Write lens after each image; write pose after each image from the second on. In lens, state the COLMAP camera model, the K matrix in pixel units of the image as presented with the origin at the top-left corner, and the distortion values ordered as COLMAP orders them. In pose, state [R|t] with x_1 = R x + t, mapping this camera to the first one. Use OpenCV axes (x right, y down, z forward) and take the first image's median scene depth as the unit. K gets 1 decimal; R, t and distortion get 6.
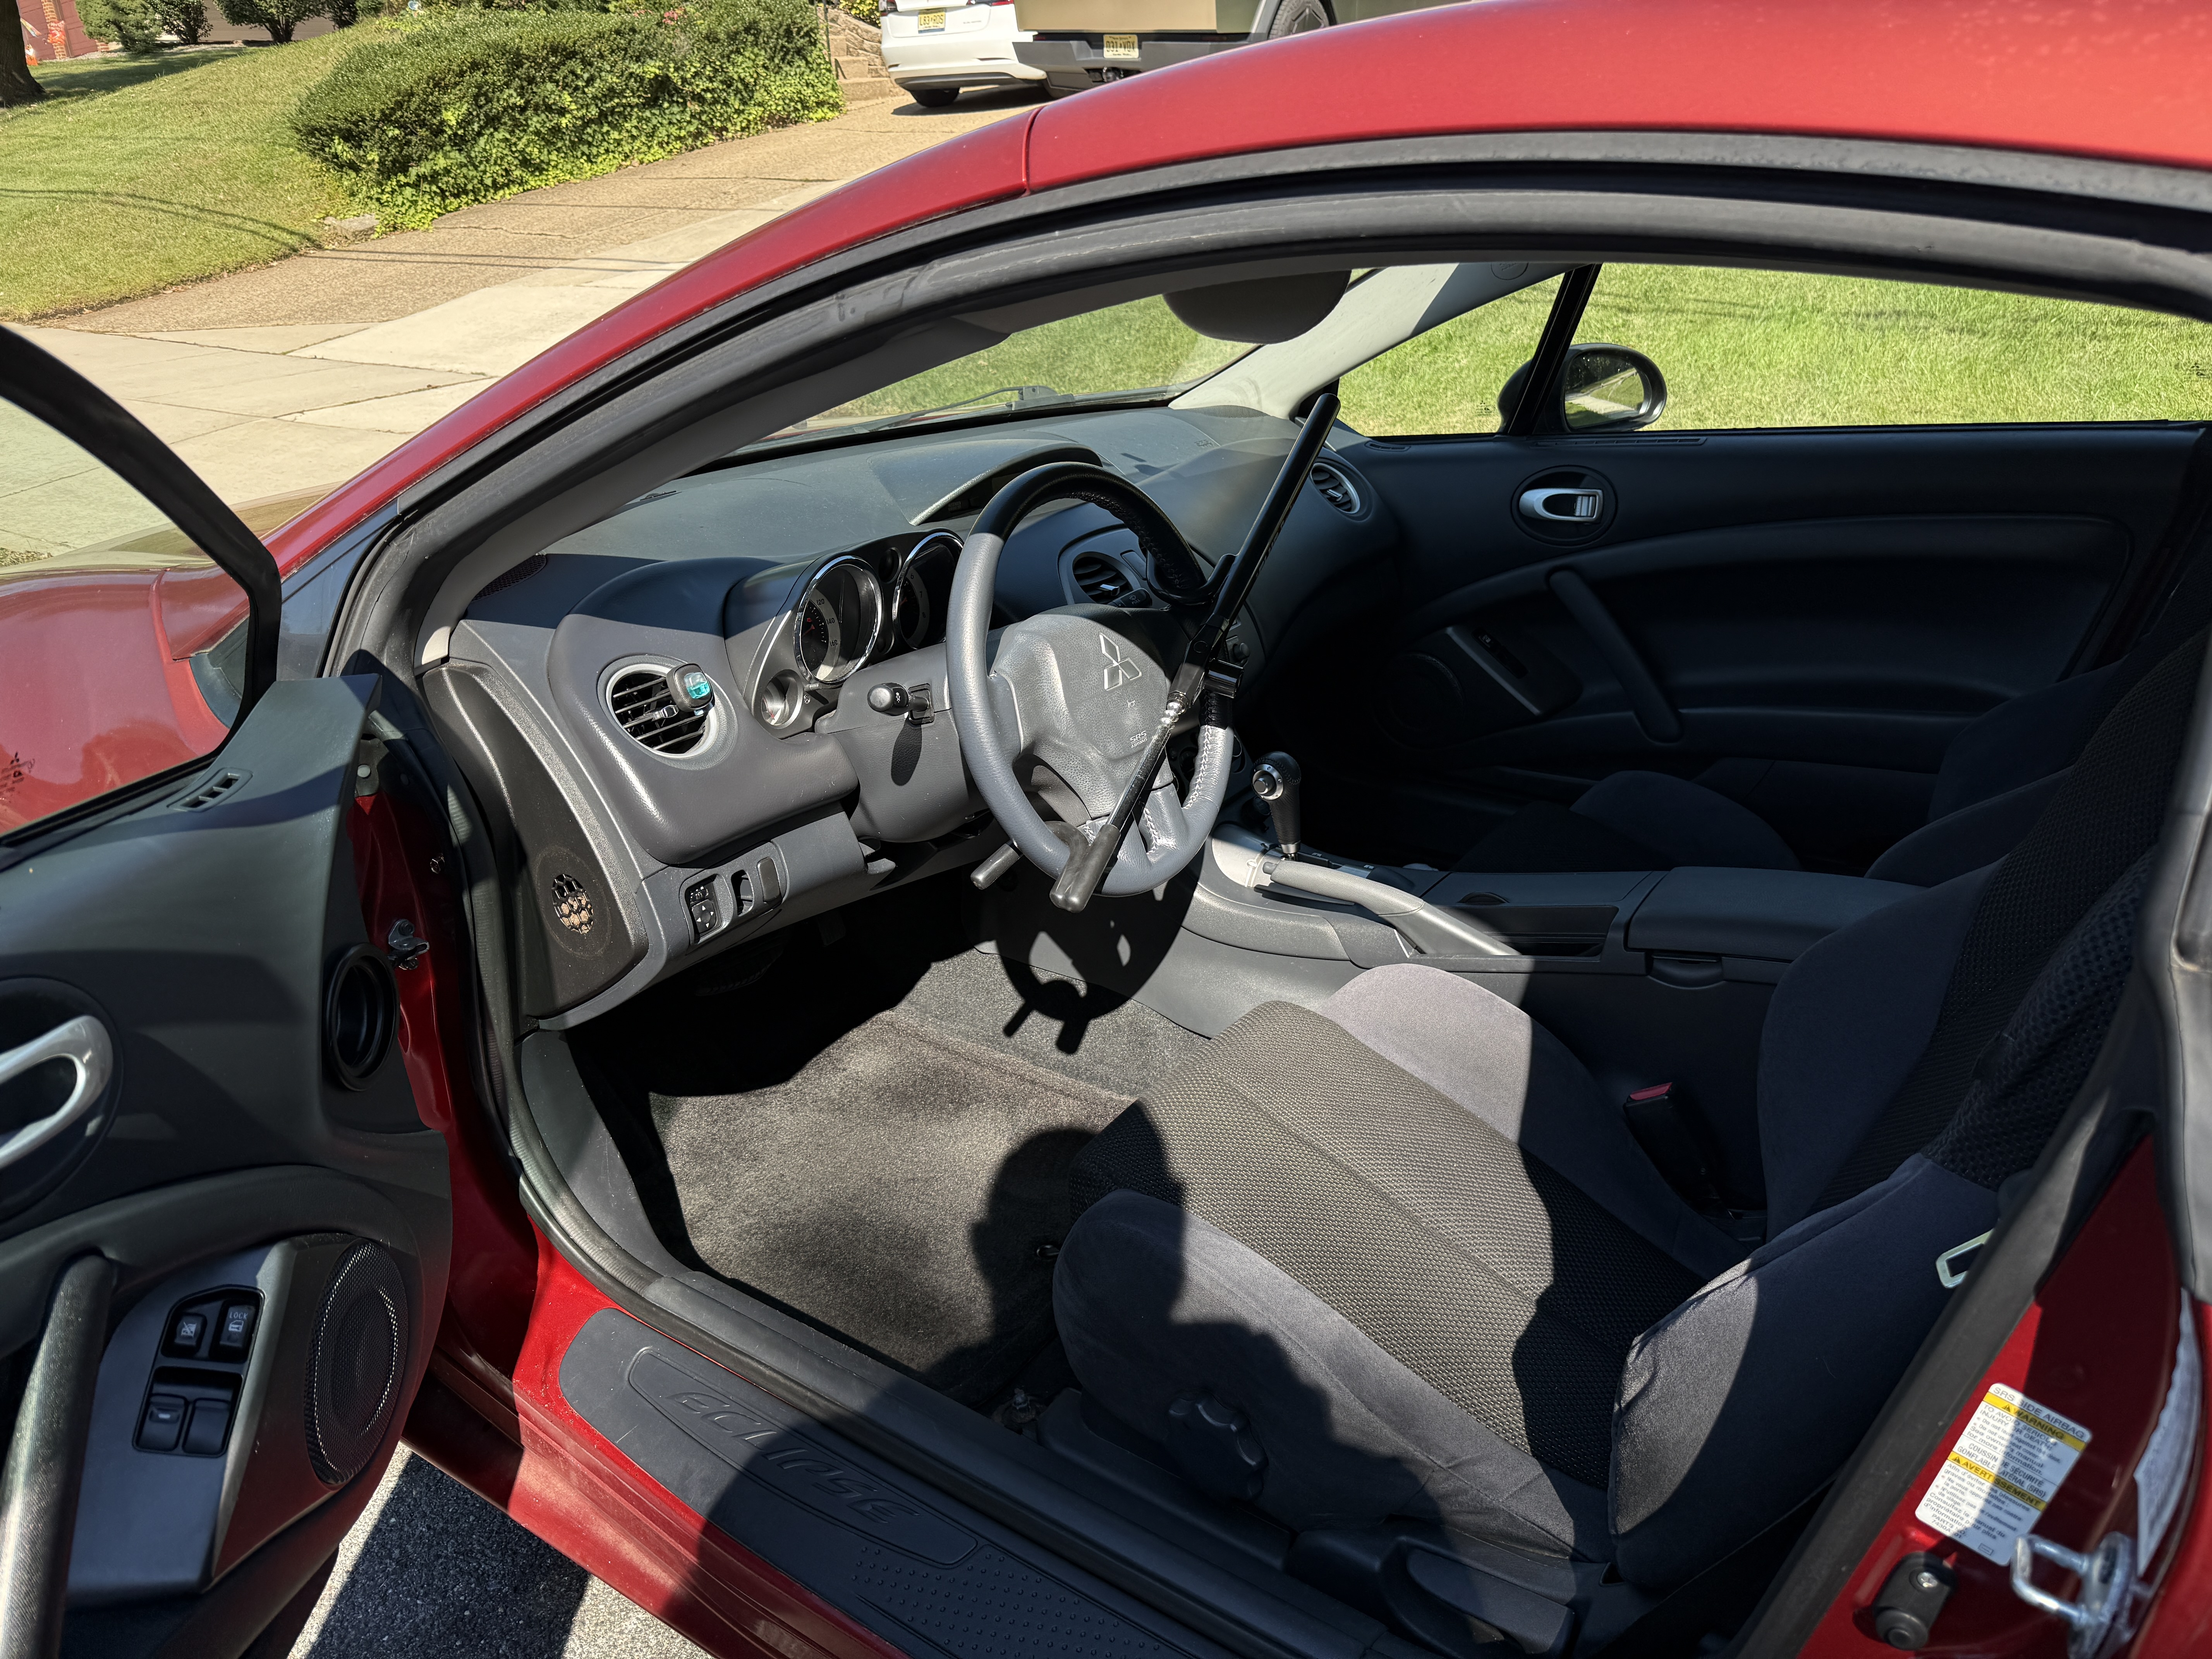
lens RADIAL K [[1509.7, 0, 1106.0], [0, 1509.7, 829.5], [0, 0, 1]] dist [0.019288, -0.027704]
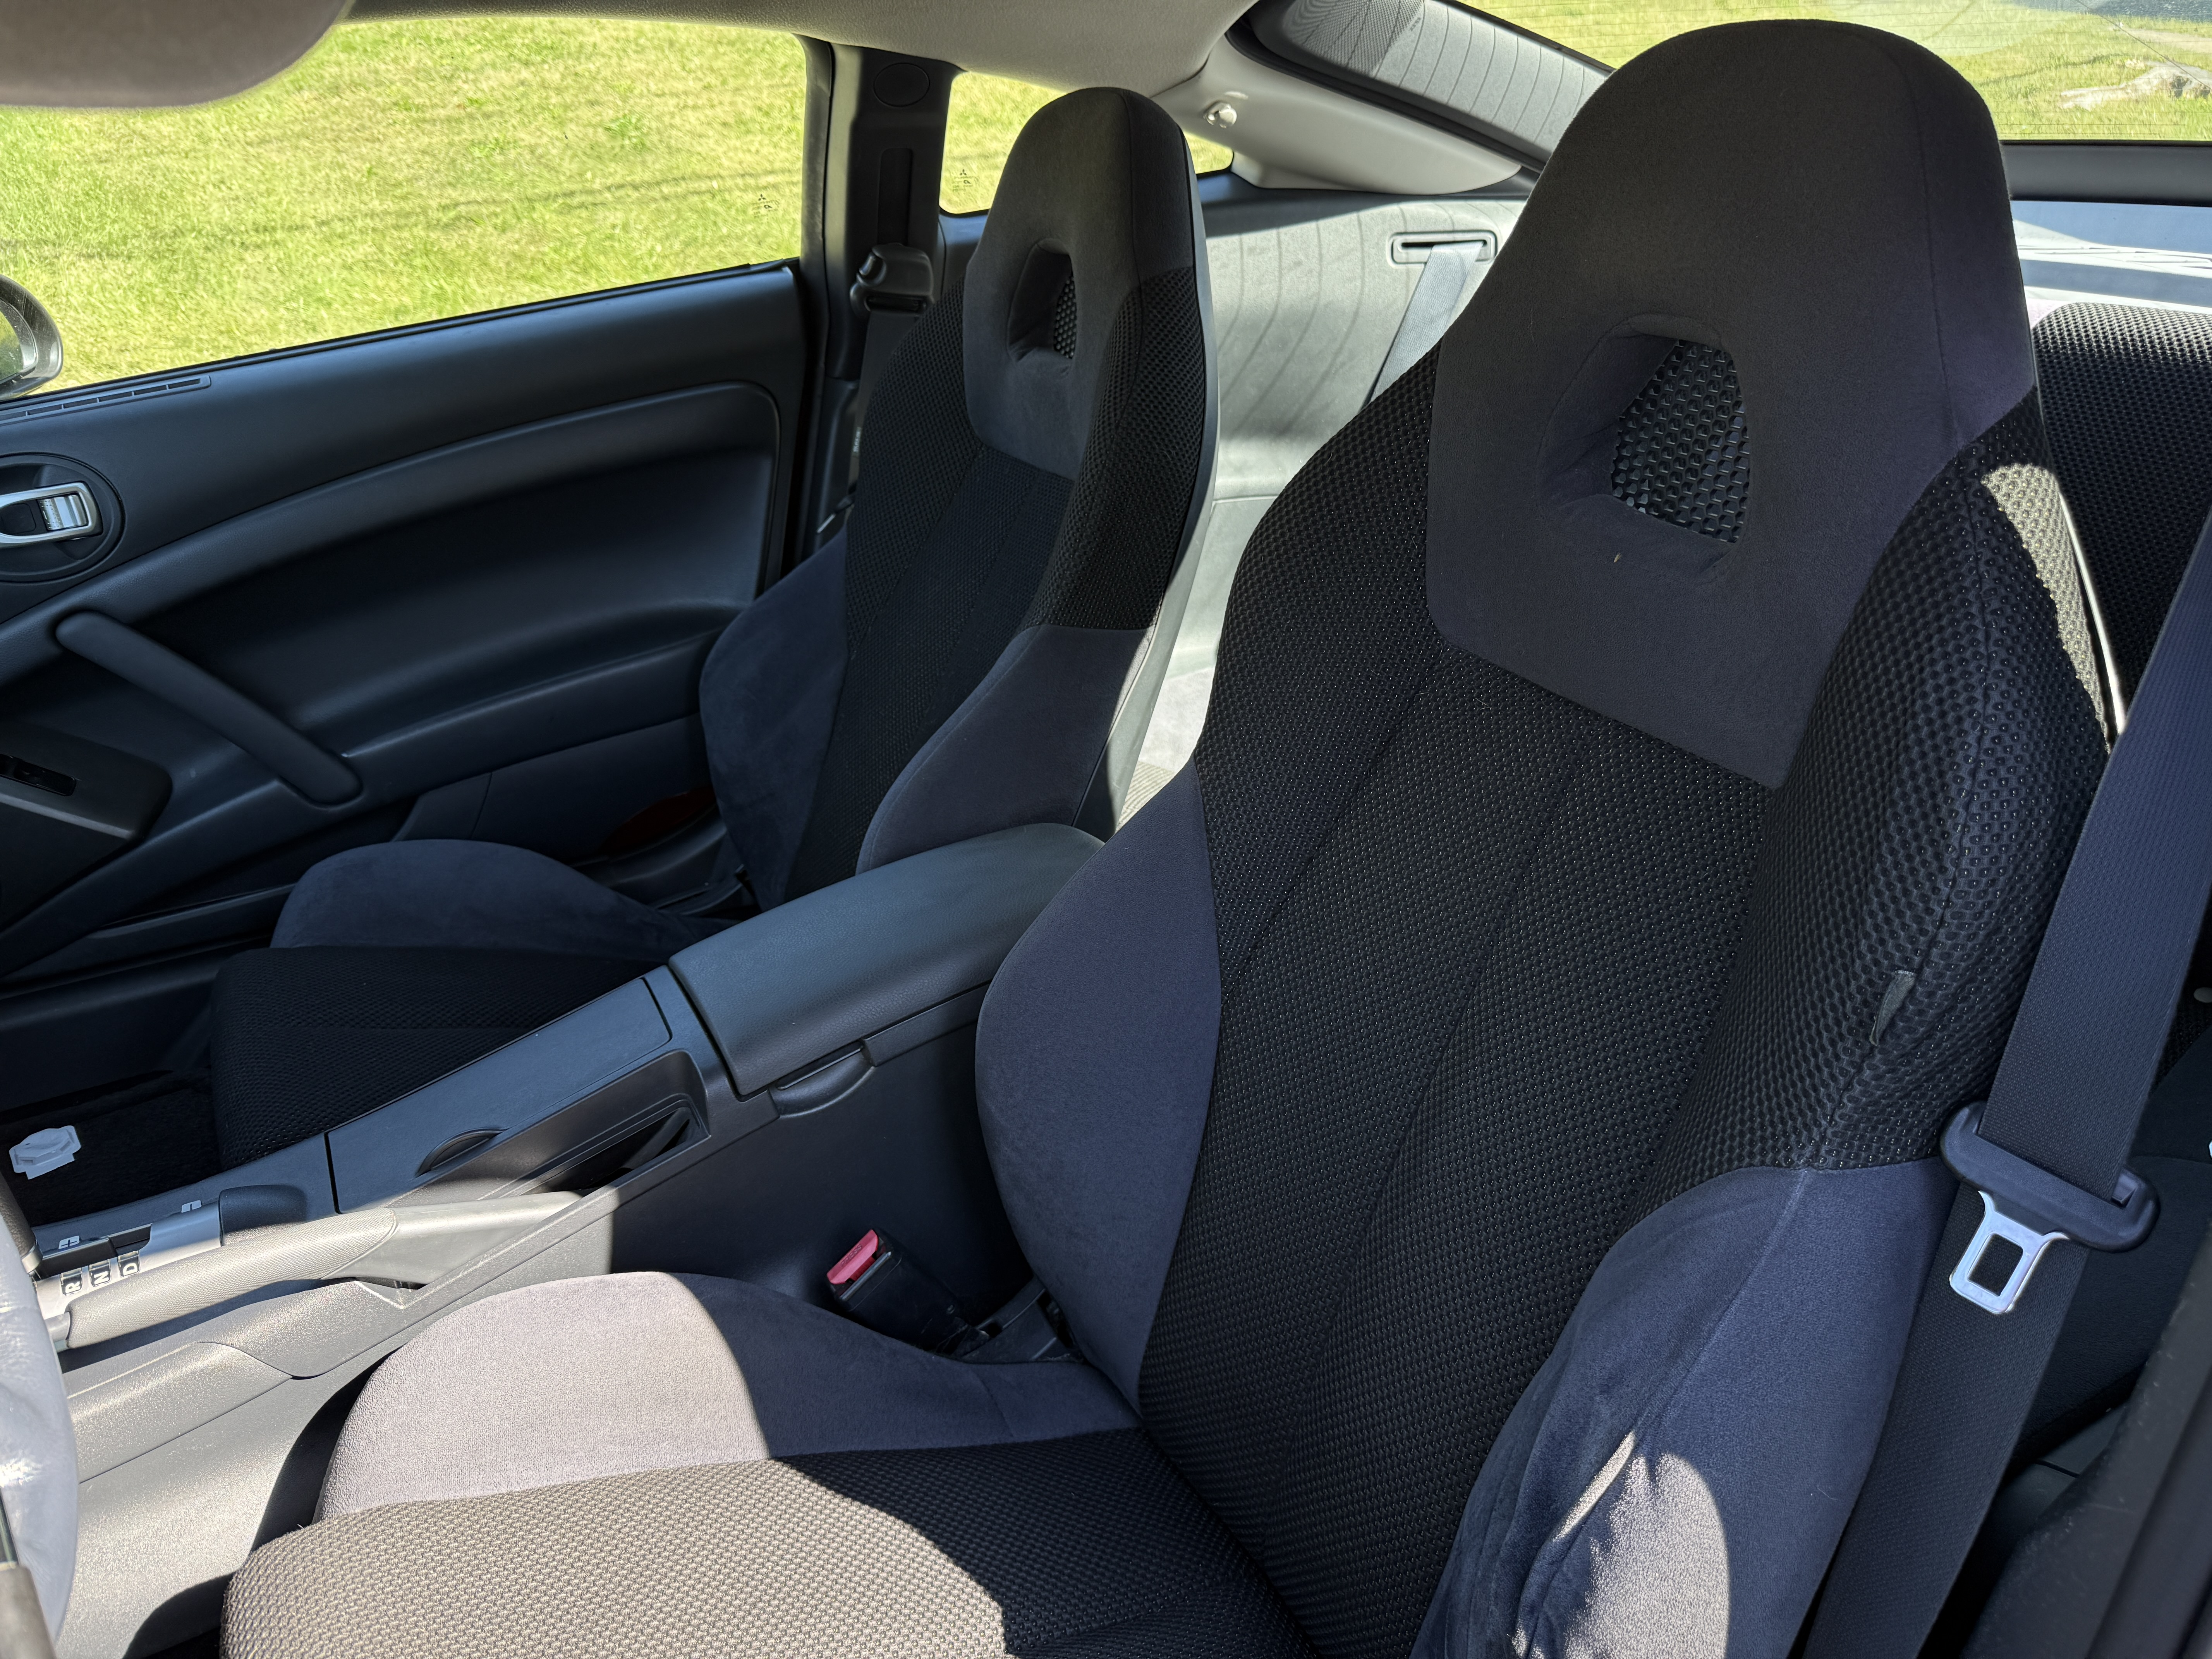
lens RADIAL K [[1509.7, 0, 1106.0], [0, 1509.7, 829.5], [0, 0, 1]] dist [0.019288, -0.027704]
pose [[0.449814, -0.379227, 0.808613, -0.024133], [0.356819, 0.906288, 0.226544, -0.038337], [-0.818748, 0.186626, 0.542976, 0.152445]]
